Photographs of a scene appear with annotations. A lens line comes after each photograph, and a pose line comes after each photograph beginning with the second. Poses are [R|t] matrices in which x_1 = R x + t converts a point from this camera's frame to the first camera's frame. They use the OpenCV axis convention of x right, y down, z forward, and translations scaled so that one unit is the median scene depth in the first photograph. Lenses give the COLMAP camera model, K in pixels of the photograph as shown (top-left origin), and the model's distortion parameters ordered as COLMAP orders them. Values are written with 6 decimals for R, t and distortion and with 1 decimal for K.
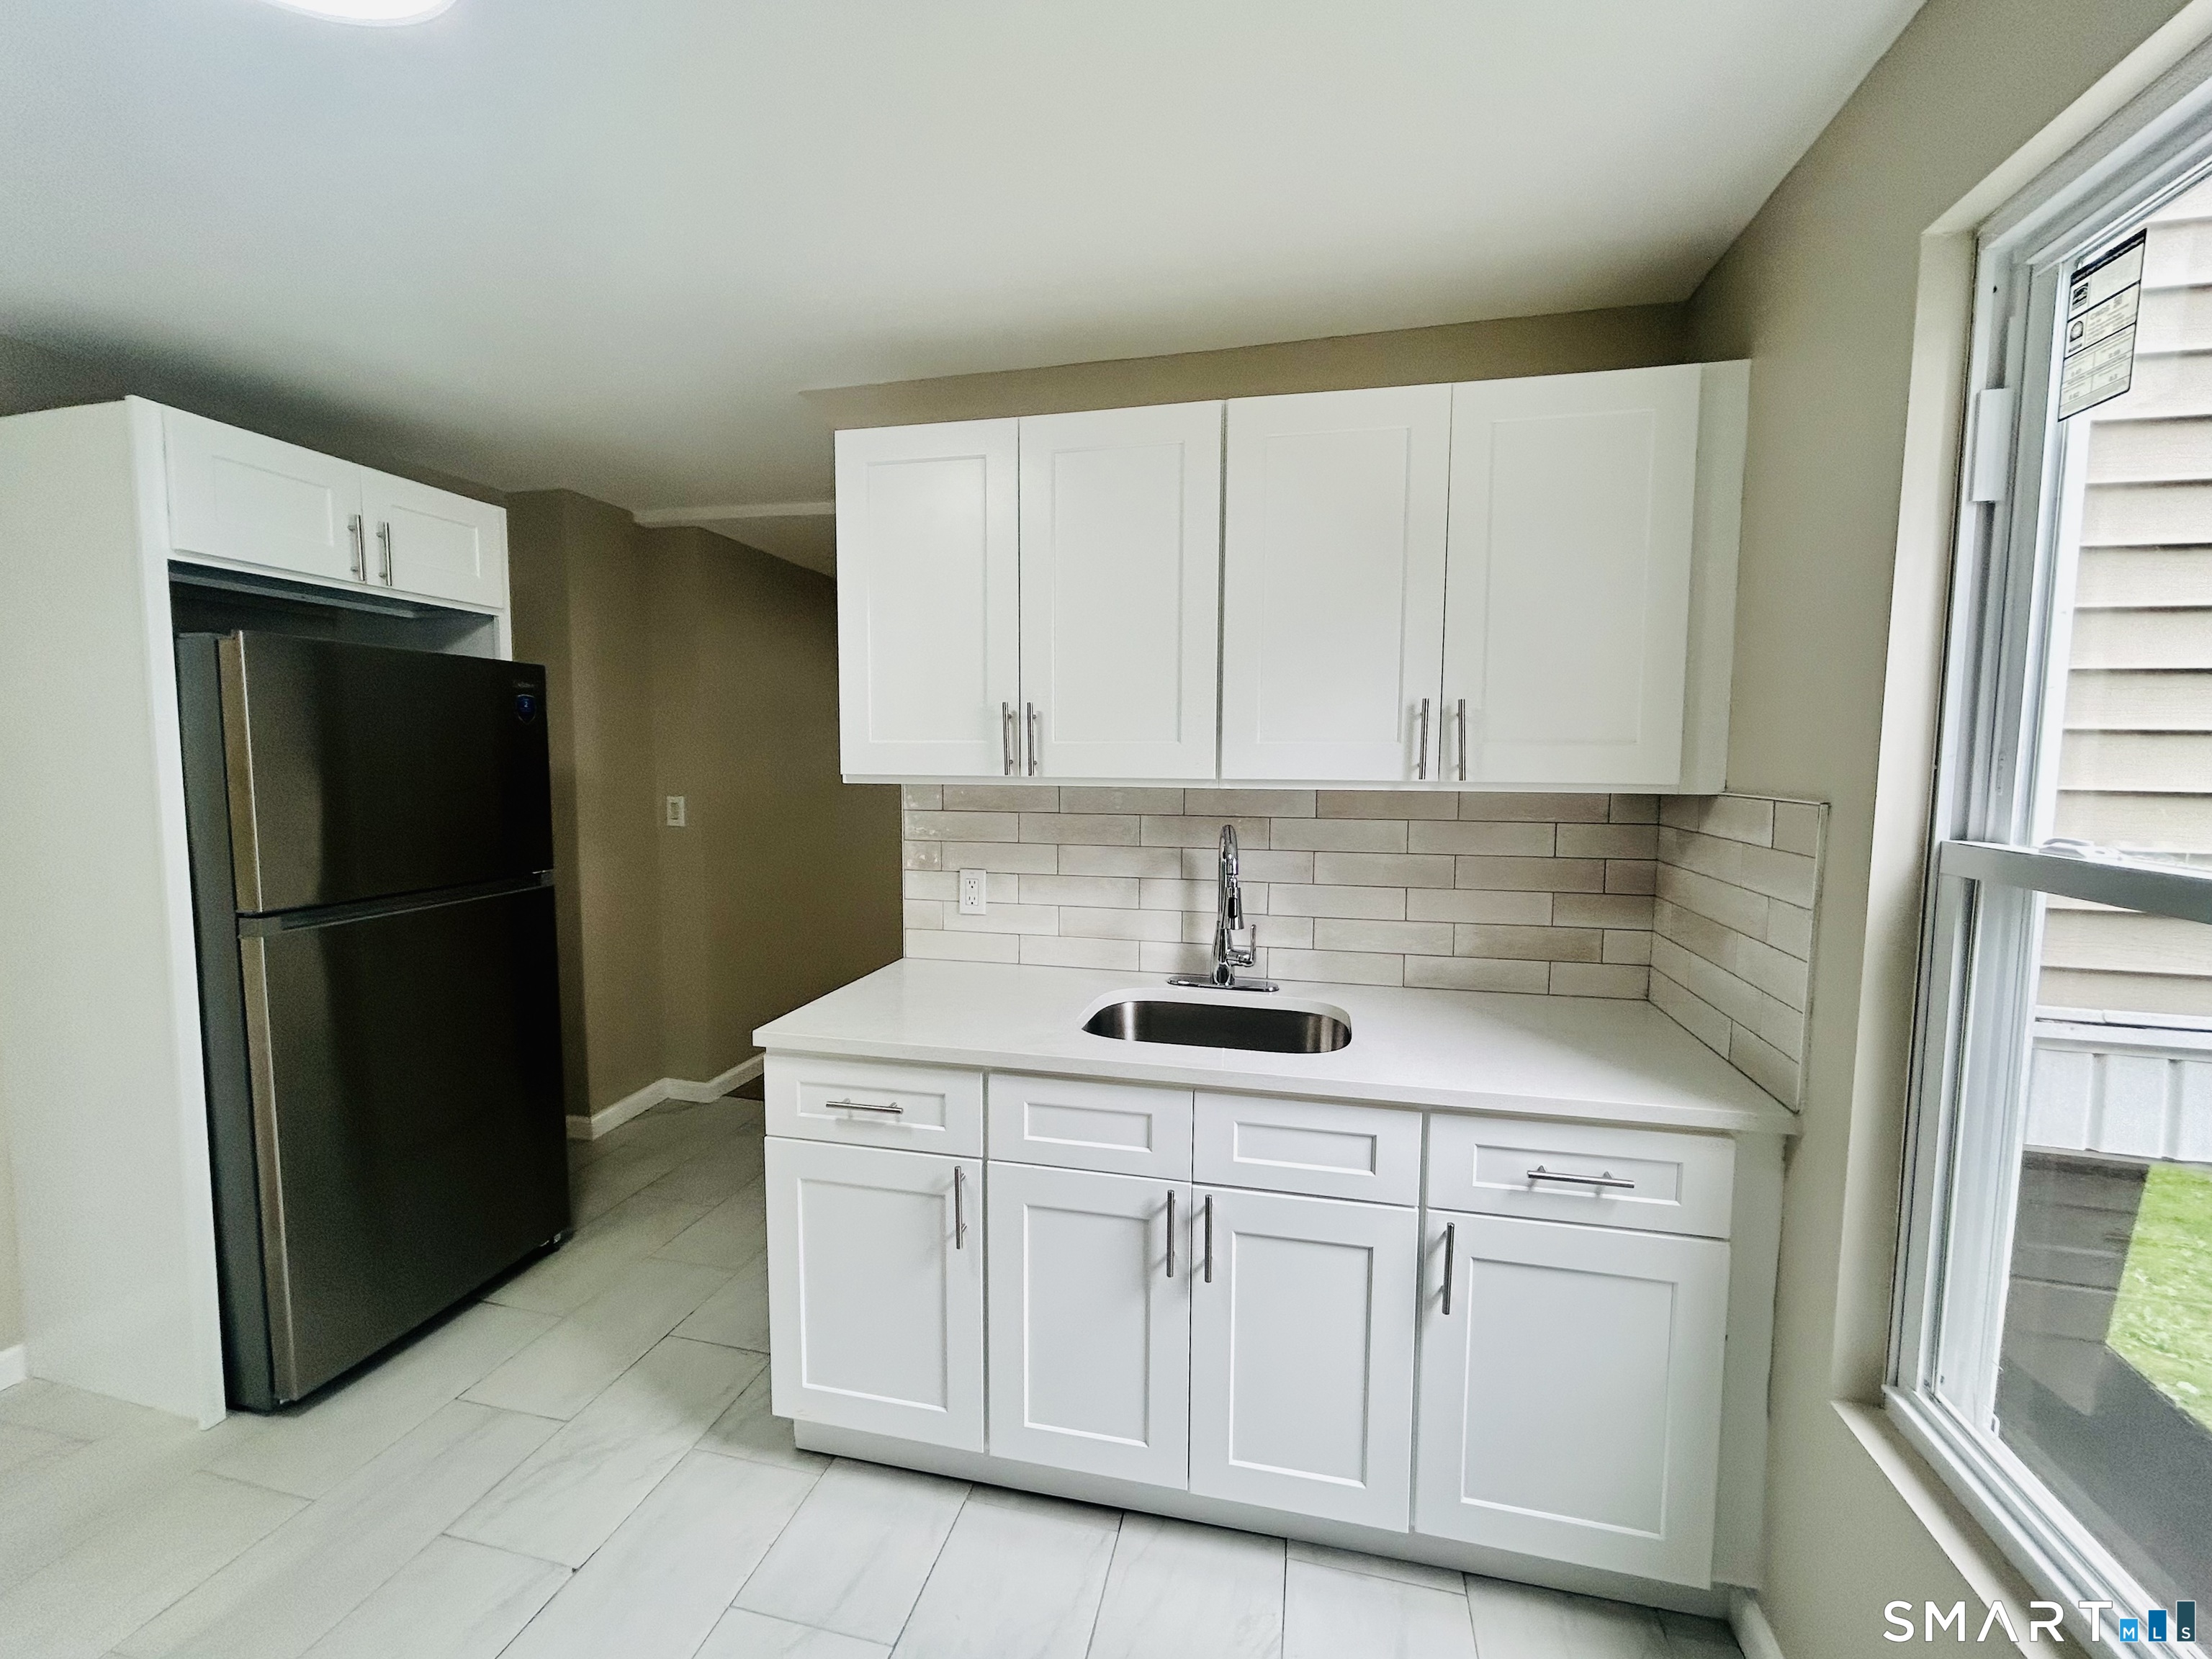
lens RADIAL K [[895.9, 0, 1104.3], [0, 895.9, 826.8], [0, 0, 1]] dist [-0.000074, -0.000049]
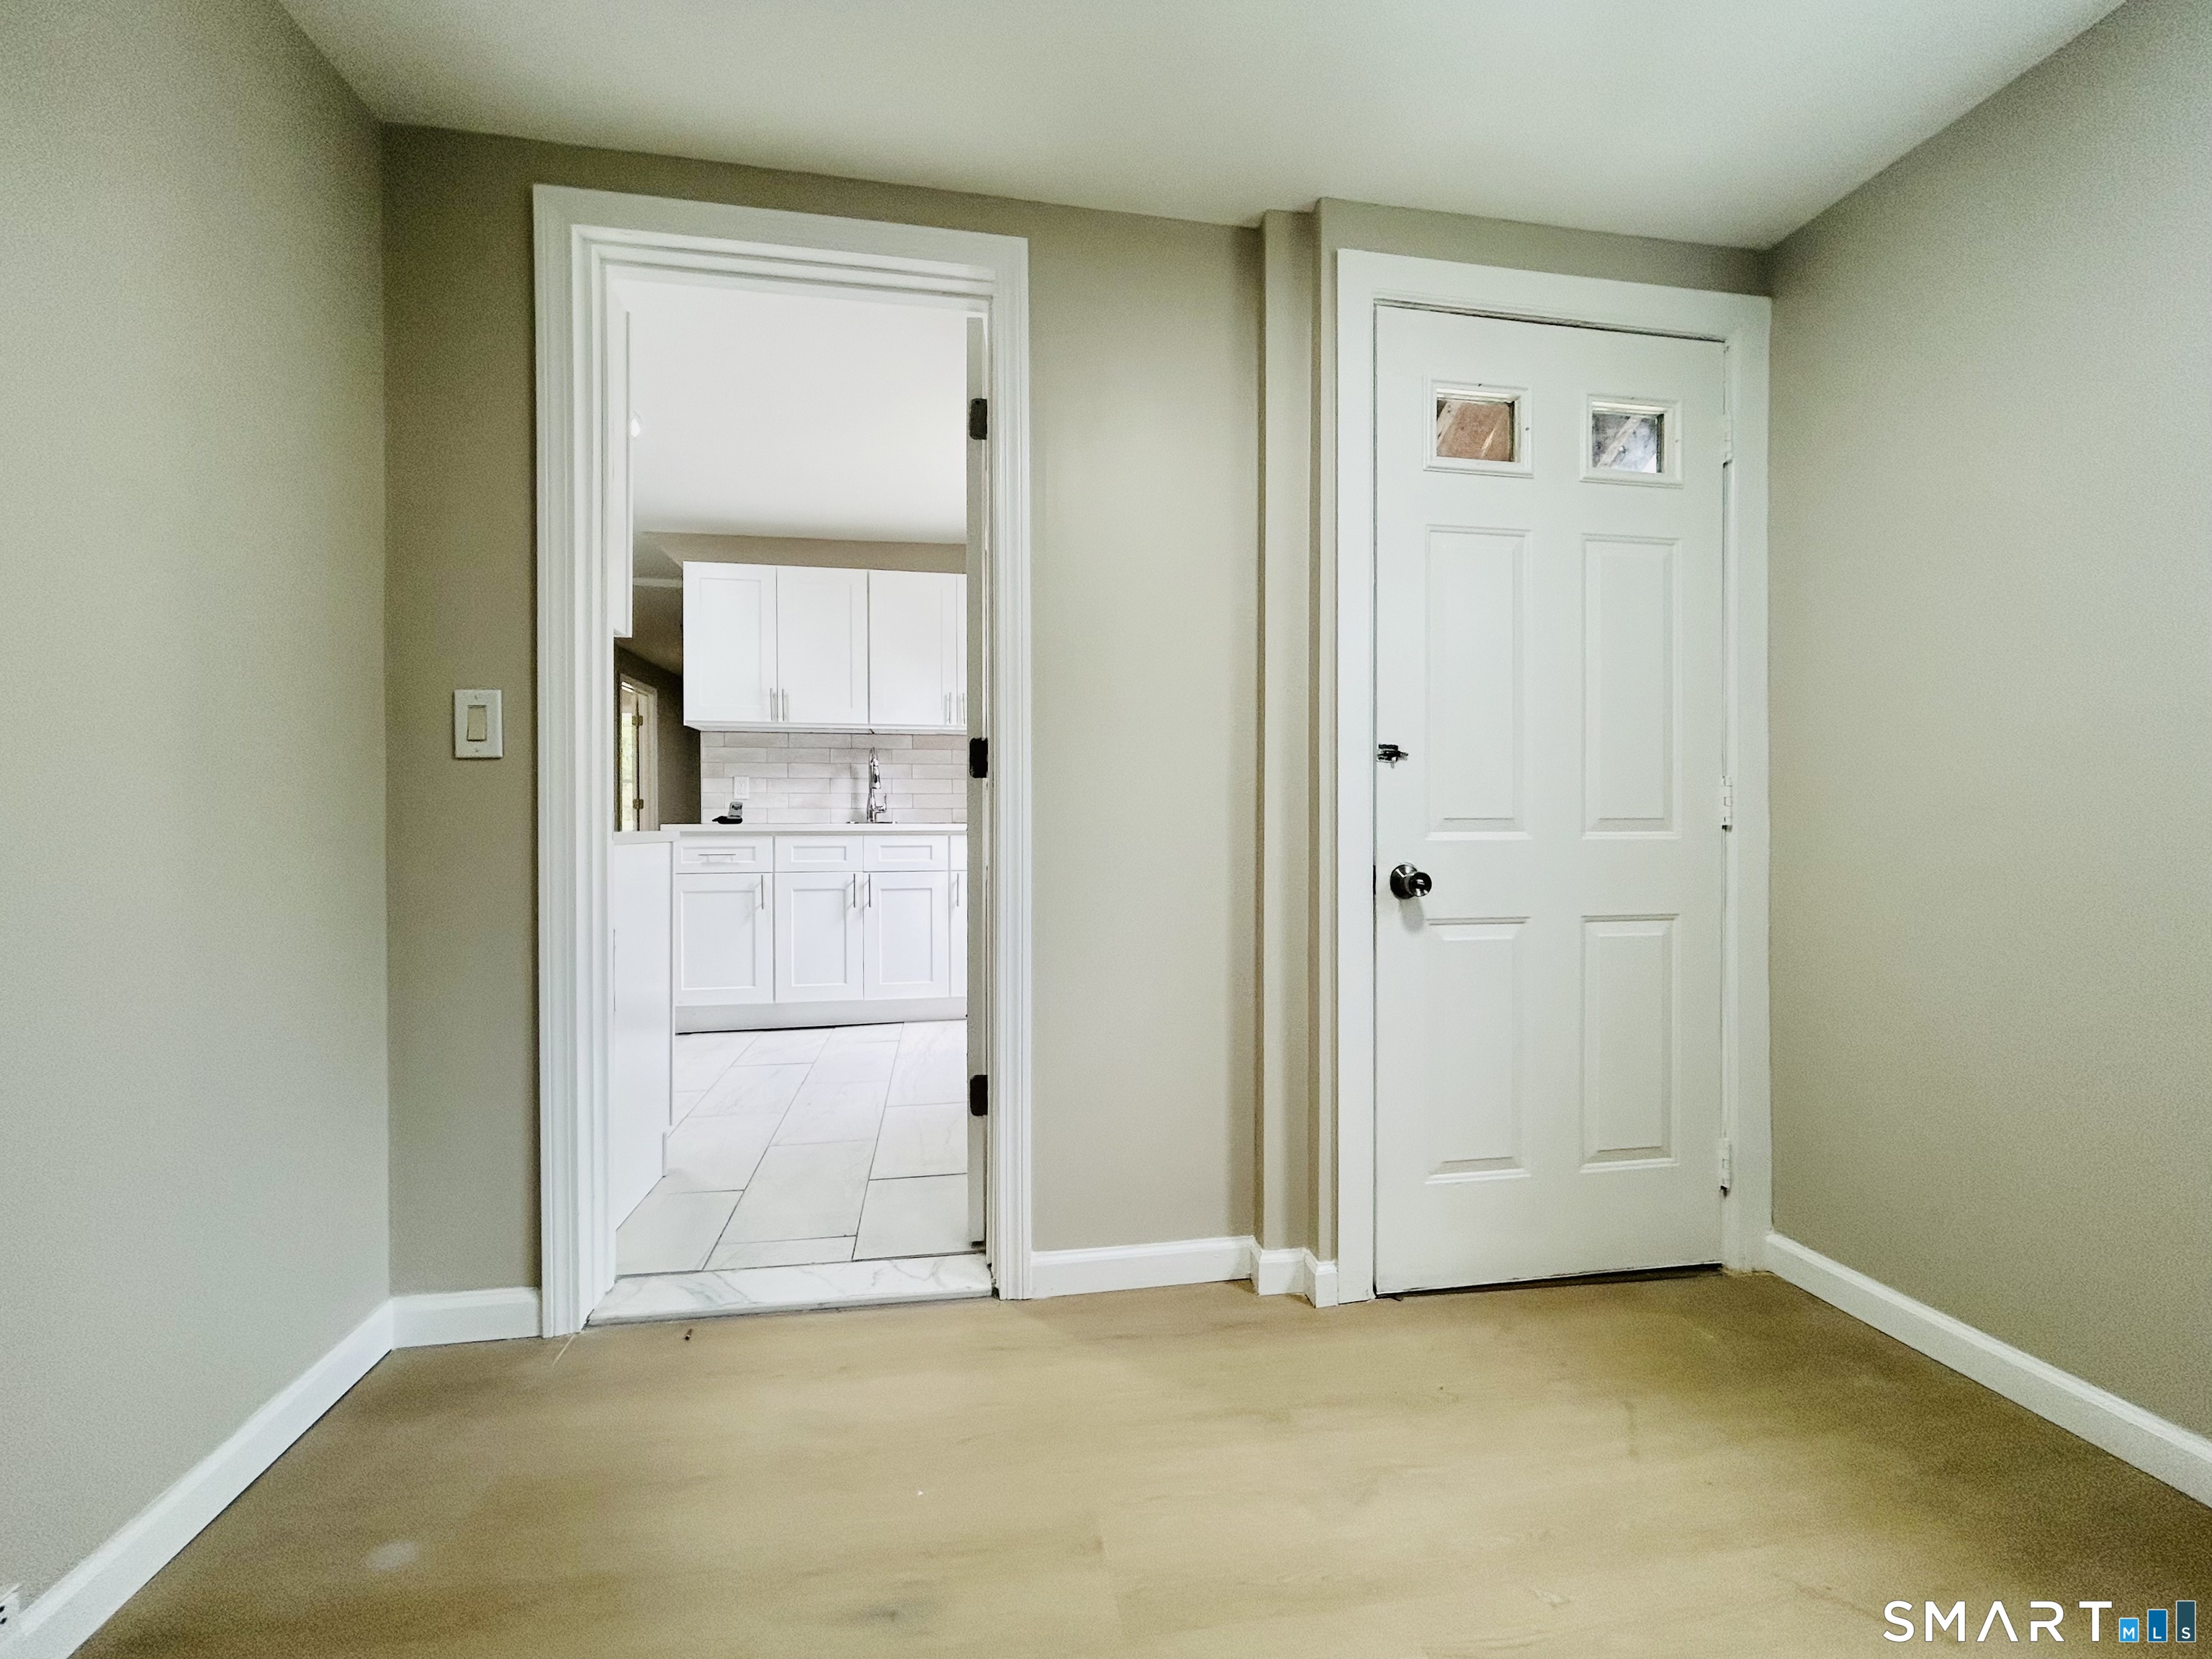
lens RADIAL K [[895.9, 0, 1104.3], [0, 895.9, 826.8], [0, 0, 1]] dist [-0.000074, -0.000049]
pose [[0.919467, -0.009901, 0.393043, -0.230005], [0.037443, 0.997344, -0.062470, 0.381638], [-0.391381, 0.072156, 0.917395, -1.376428]]
